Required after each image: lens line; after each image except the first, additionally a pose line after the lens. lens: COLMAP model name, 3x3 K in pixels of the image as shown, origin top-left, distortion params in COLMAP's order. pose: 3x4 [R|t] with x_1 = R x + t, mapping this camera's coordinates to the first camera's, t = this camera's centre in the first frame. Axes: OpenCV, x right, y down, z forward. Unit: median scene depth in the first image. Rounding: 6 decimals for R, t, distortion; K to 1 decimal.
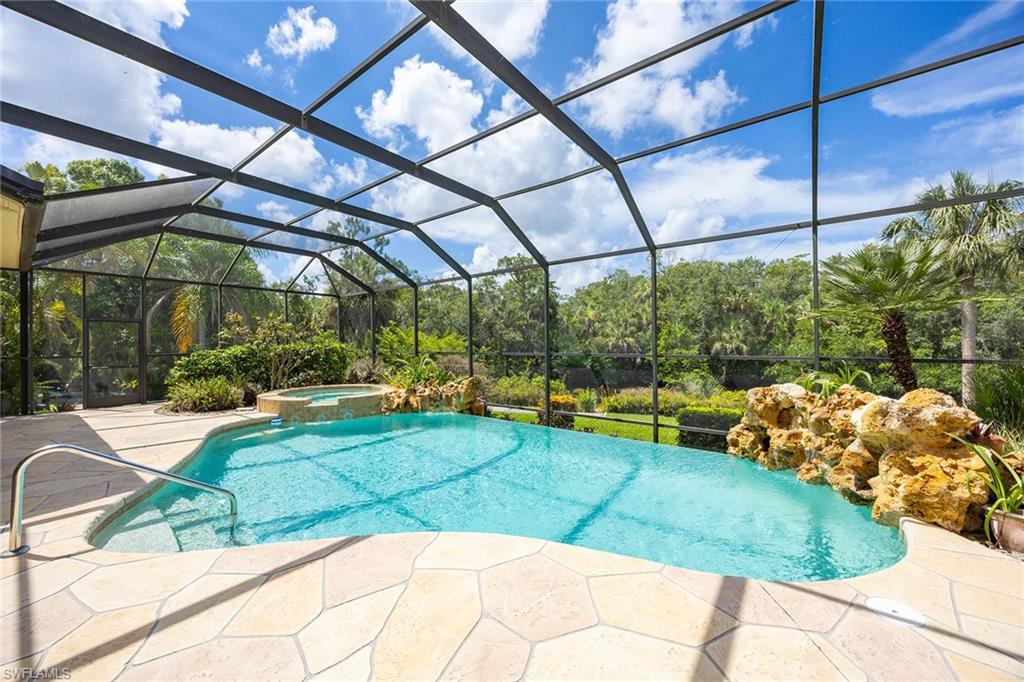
lens RADIAL K [[386.5, 0, 514.2], [0, 386.5, 341.1], [0, 0, 1]] dist [-0.001717, -0.000519]
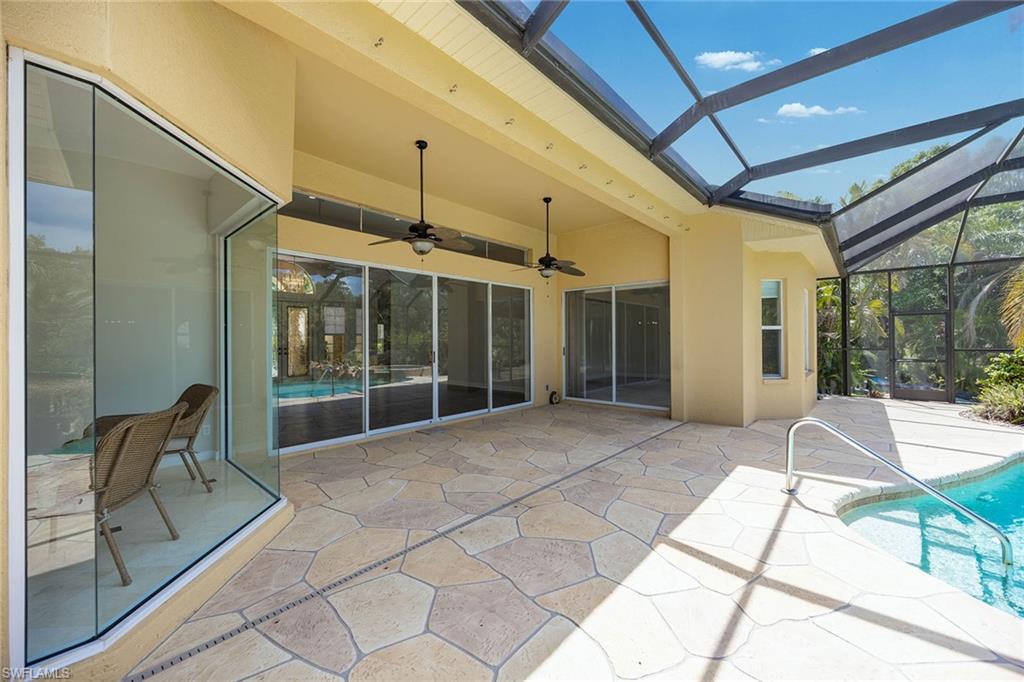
lens RADIAL K [[394.1, 0, 516.7], [0, 394.1, 340.6], [0, 0, 1]] dist [0.003000, 0.000111]
pose [[-0.067873, 0.006467, -0.997673, 0.078914], [0.008060, 0.999950, 0.005934, 0.003287], [0.997661, -0.007639, -0.067921, 0.082395]]
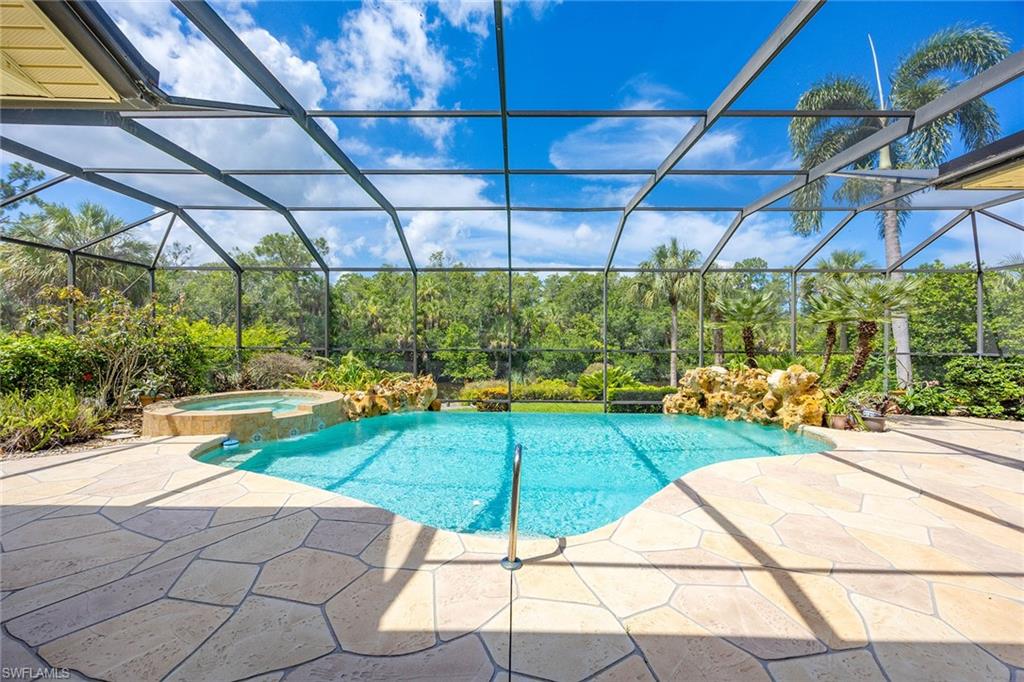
lens RADIAL K [[397.2, 0, 514.1], [0, 397.2, 338.1], [0, 0, 1]] dist [0.001761, -0.000247]
pose [[0.799175, 0.014708, 0.600918, -1.051031], [-0.014918, 0.999878, -0.004633, 0.007660], [-0.600913, -0.005262, 0.799297, 0.133571]]
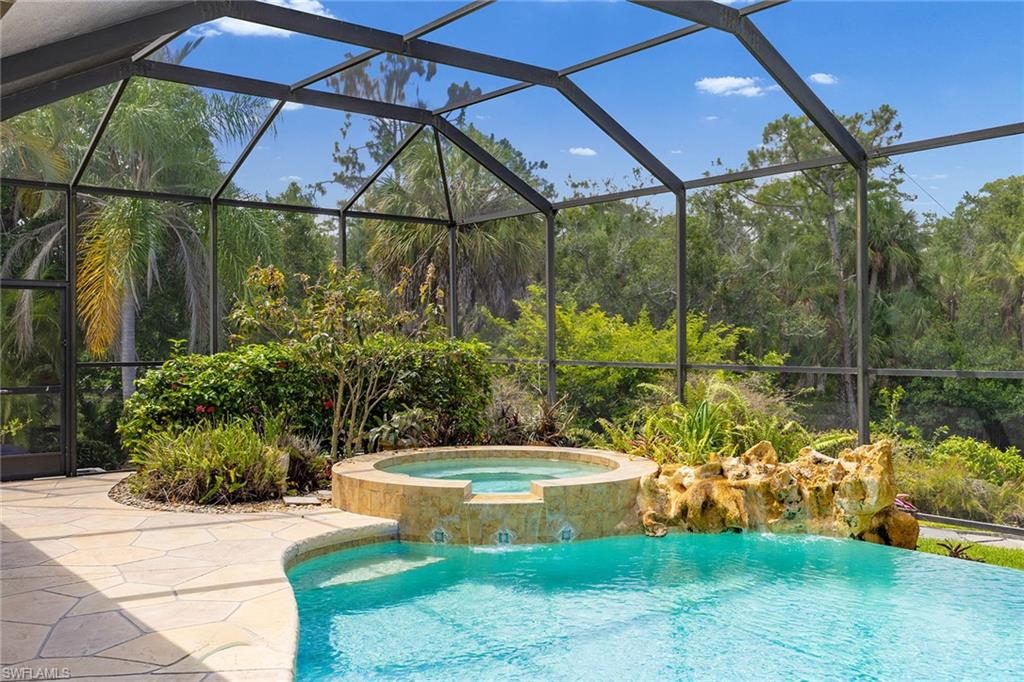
lens RADIAL K [[965.1, 0, 517.0], [0, 965.1, 339.1], [0, 0, 1]] dist [-0.003675, 0.003689]
pose [[0.971113, 0.006644, -0.238529, -0.433530], [-0.006286, 0.999978, 0.002262, 0.004602], [0.238539, -0.000697, 0.971133, 0.128145]]
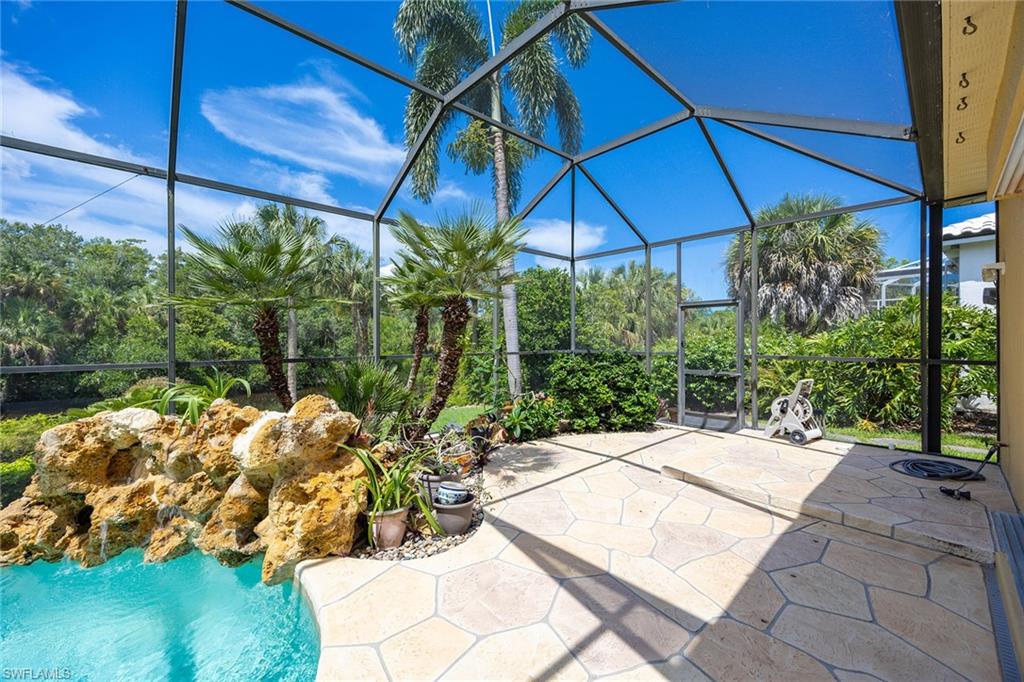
lens RADIAL K [[397.2, 0, 514.1], [0, 397.2, 338.1], [0, 0, 1]] dist [0.001761, -0.000247]
pose [[0.166691, 0.008614, 0.985972, 0.185401], [-0.003068, 0.999962, -0.008217, 0.000840], [-0.986004, -0.001655, 0.166711, 0.288698]]
